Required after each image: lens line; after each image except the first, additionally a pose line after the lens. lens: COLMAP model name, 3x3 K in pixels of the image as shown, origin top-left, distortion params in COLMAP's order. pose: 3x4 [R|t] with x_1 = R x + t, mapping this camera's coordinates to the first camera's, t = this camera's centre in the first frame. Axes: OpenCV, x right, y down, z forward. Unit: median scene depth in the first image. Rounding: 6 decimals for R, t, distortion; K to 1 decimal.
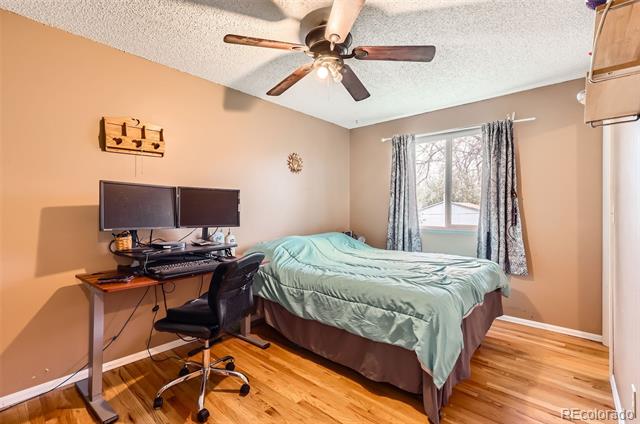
lens RADIAL K [[291.8, 0, 320.0], [0, 291.8, 212.0], [0, 0, 1]] dist [0.004053, 0.000317]
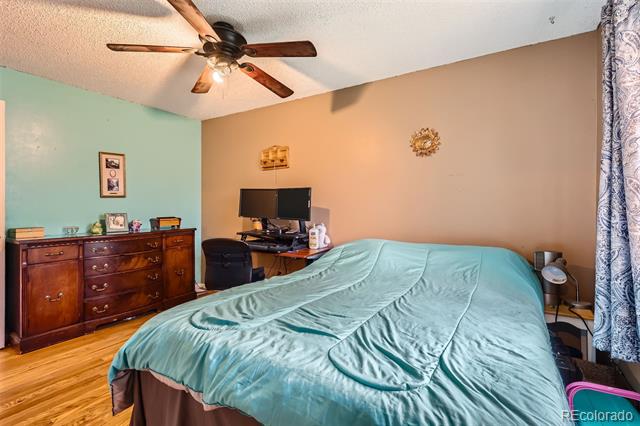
lens RADIAL K [[291.8, 0, 320.0], [0, 291.8, 213.0], [0, 0, 1]] dist [0.004053, 0.000317]
pose [[0.187644, 0.026976, -0.981867, 0.807660], [-0.012751, 0.999605, 0.025027, -0.008102], [0.982154, 0.007824, 0.187914, 0.835043]]
